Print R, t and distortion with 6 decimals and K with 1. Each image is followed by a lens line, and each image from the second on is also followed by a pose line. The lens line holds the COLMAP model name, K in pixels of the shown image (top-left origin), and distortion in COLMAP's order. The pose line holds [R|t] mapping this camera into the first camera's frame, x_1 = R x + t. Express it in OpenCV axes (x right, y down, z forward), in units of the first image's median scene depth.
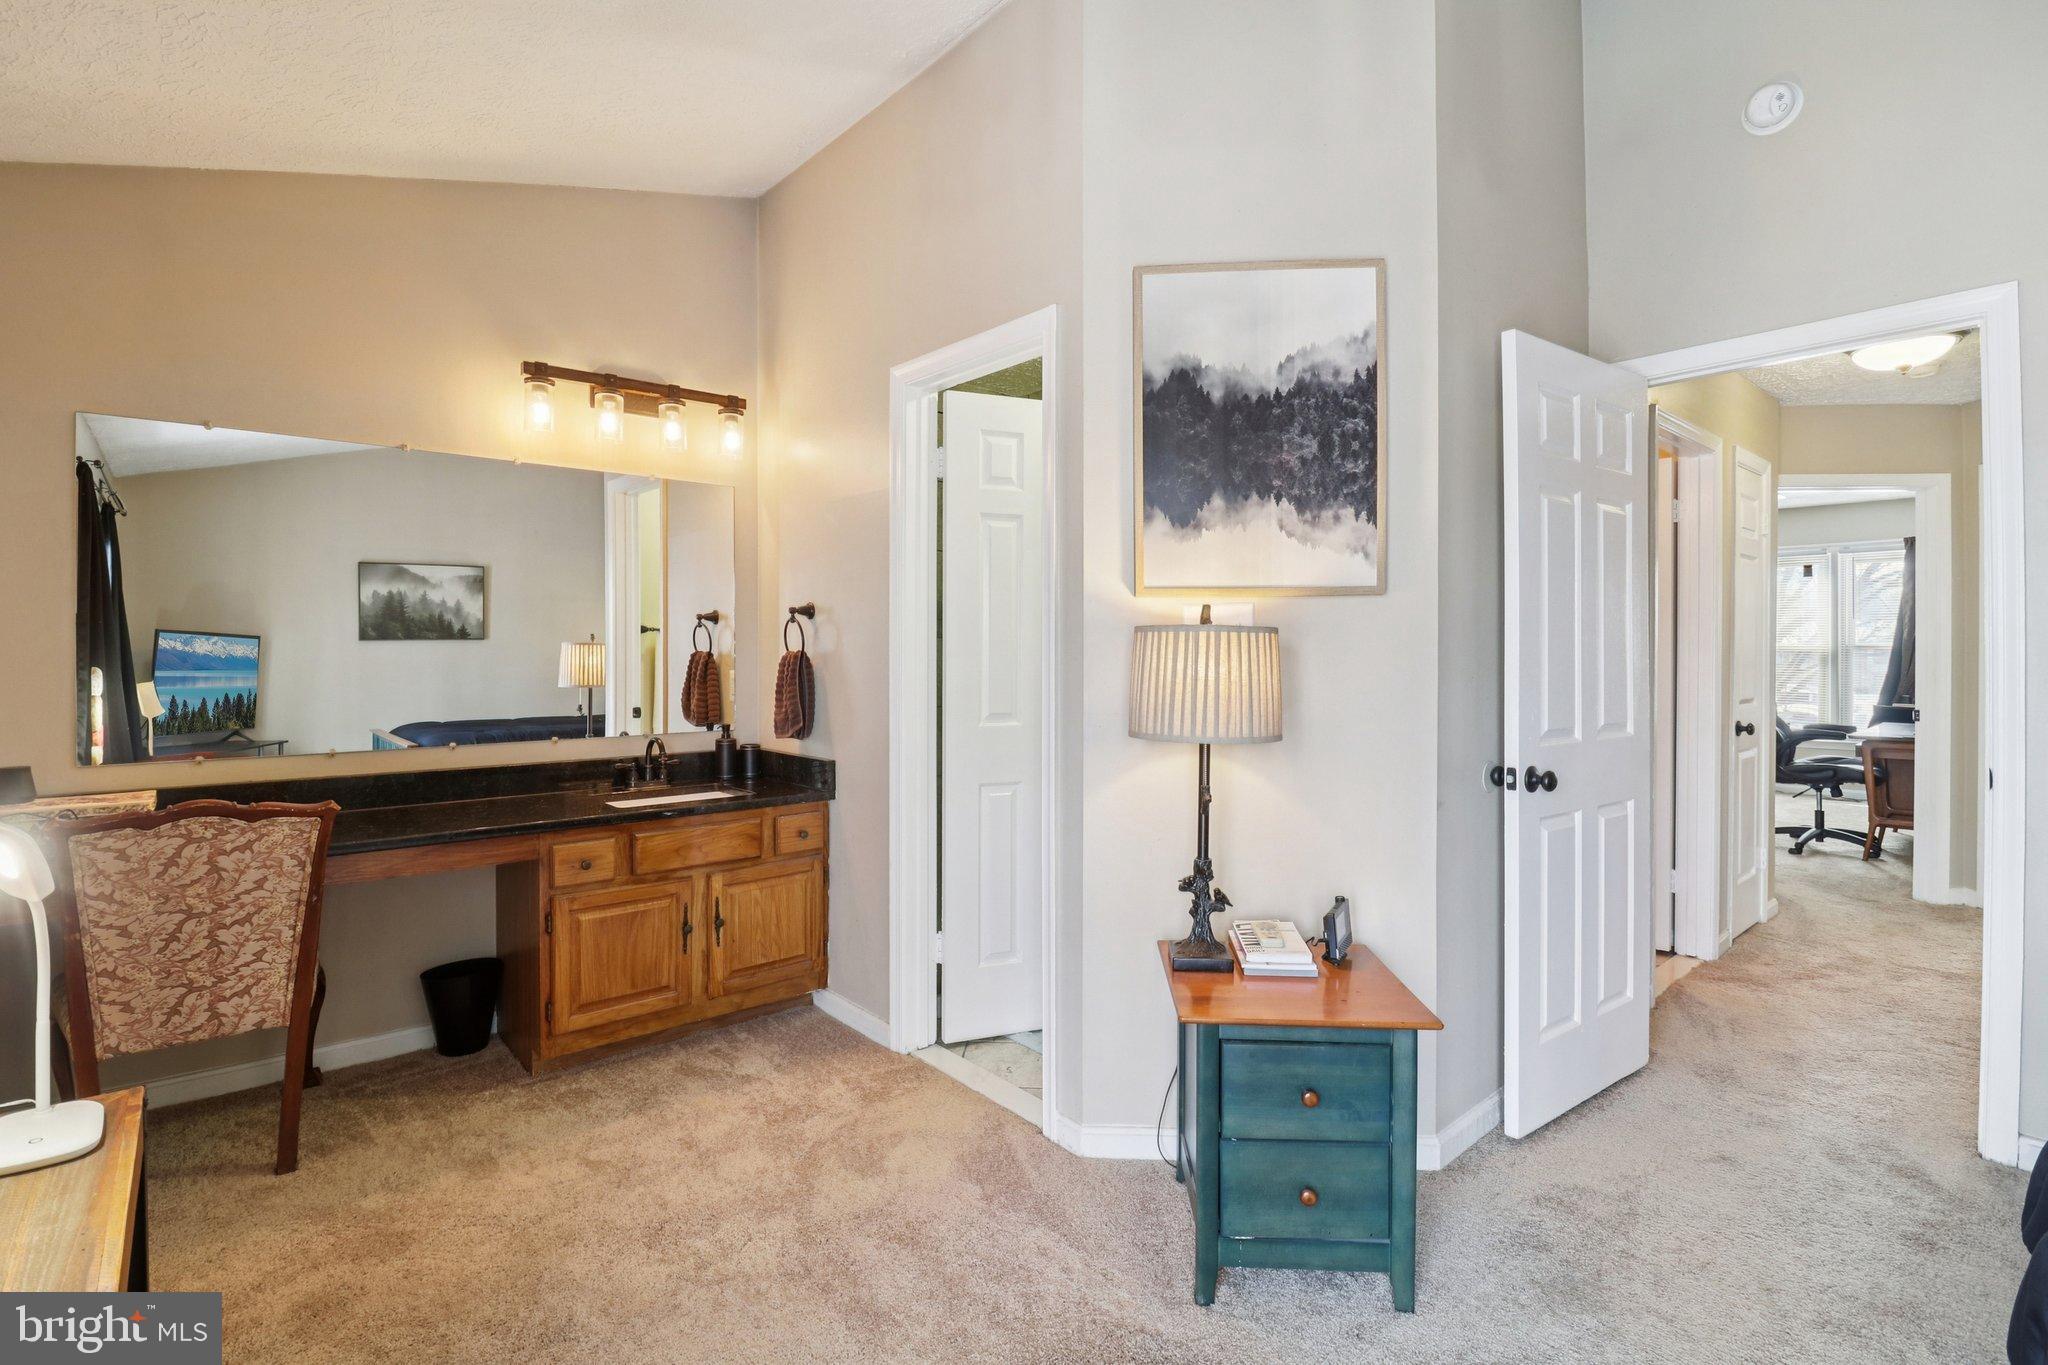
lens RADIAL K [[975.8, 0, 1008.9], [0, 975.8, 652.3], [0, 0, 1]] dist [-0.001260, -0.014588]
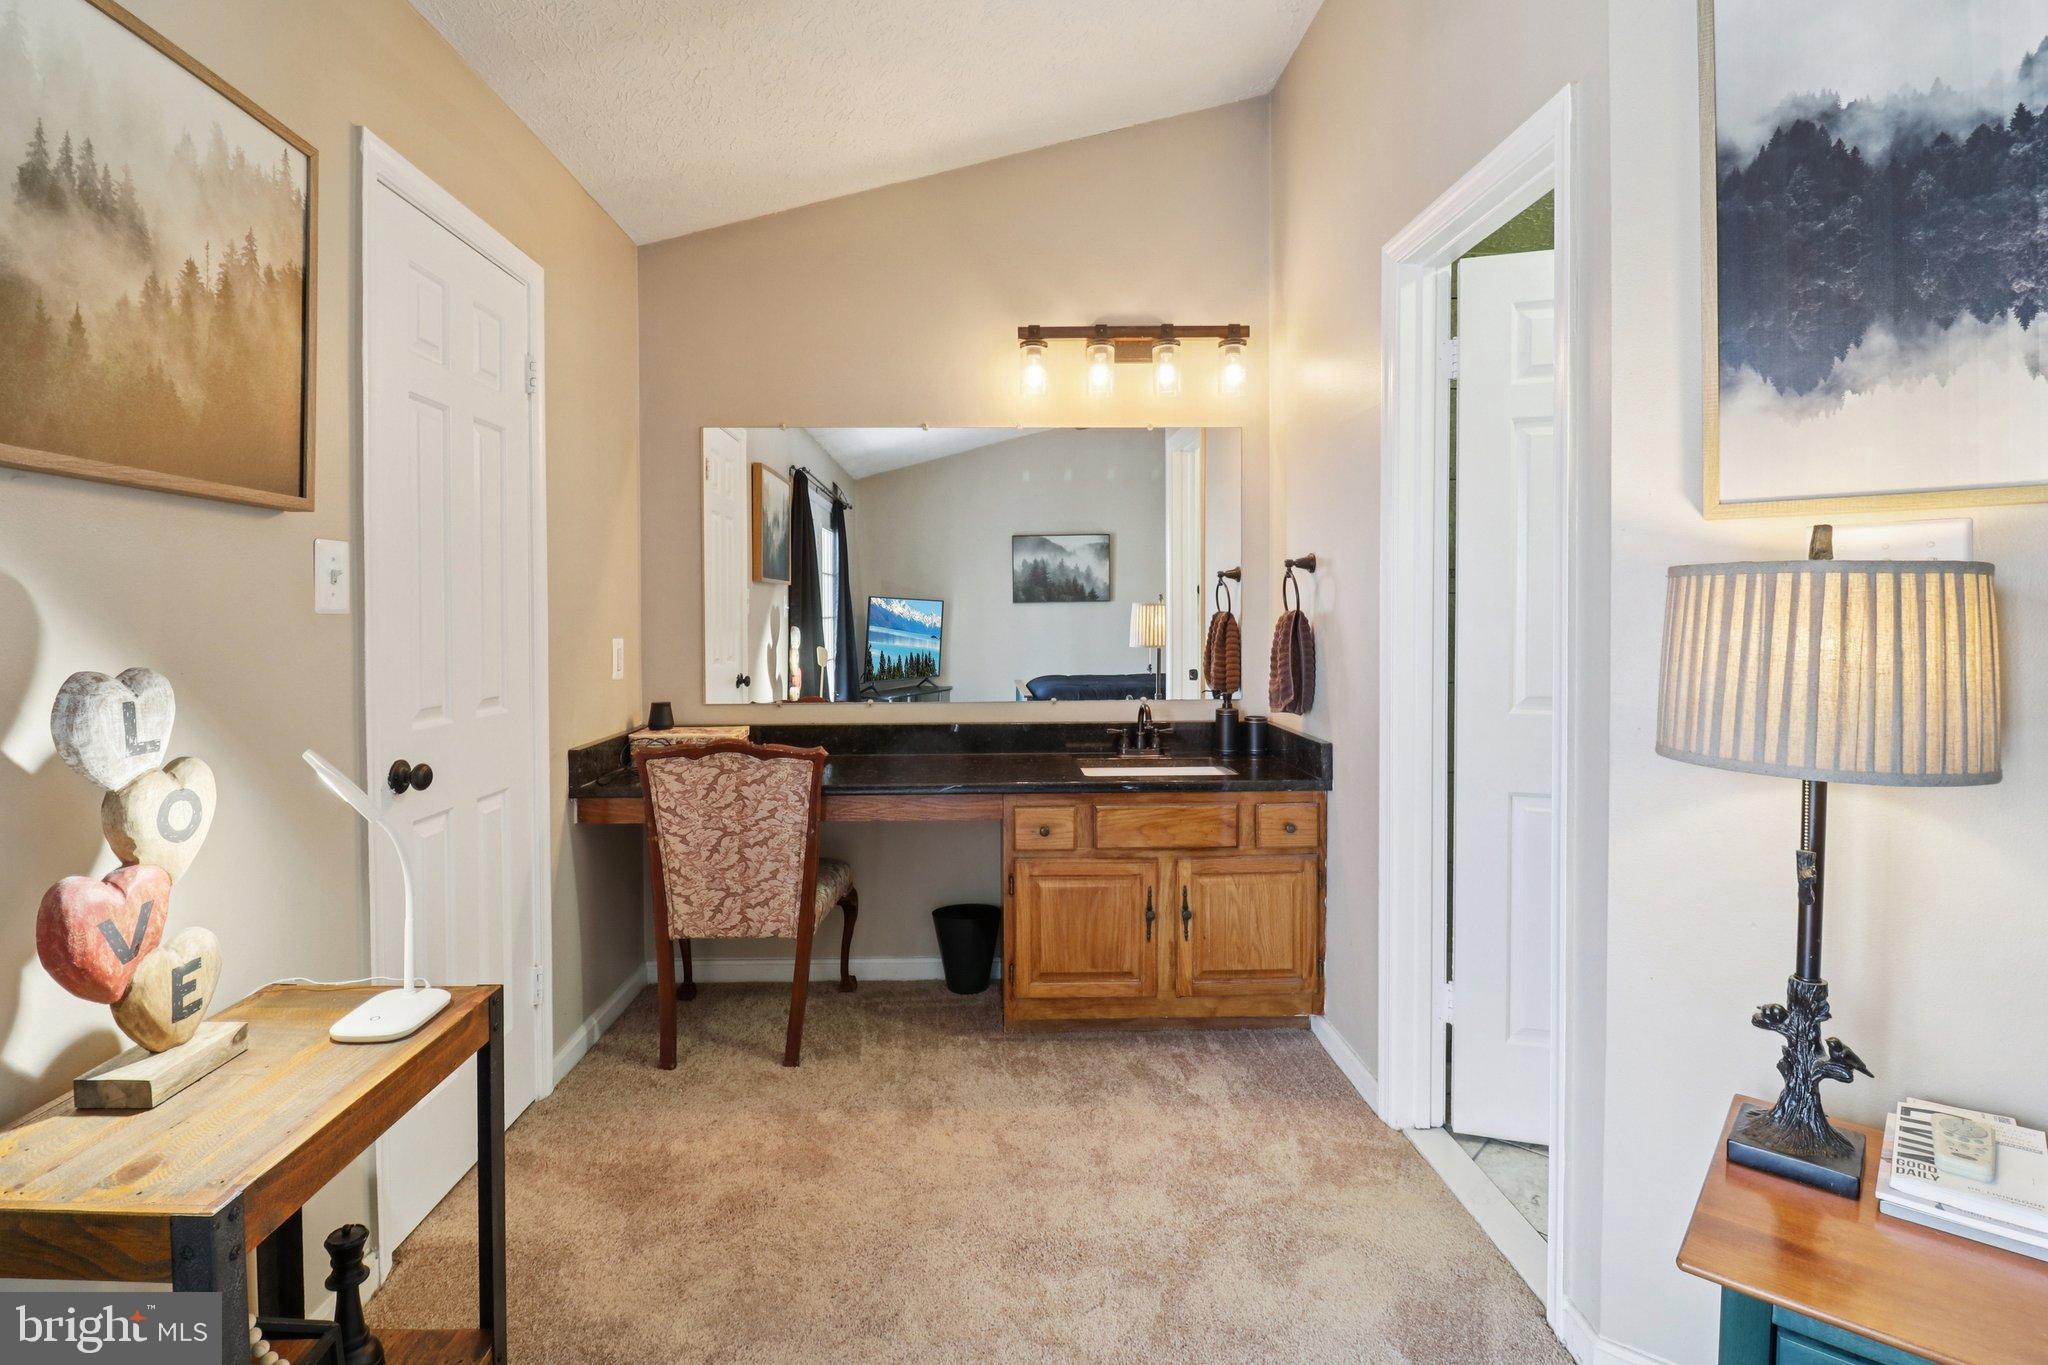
lens RADIAL K [[980.2, 0, 986.0], [0, 980.2, 626.2], [0, 0, 1]] dist [-0.001337, -0.012445]
pose [[0.772138, 0.004629, -0.635438, 0.148516], [0.004633, 0.999906, 0.012914, -0.000473], [0.635438, -0.012916, 0.772044, 0.215177]]
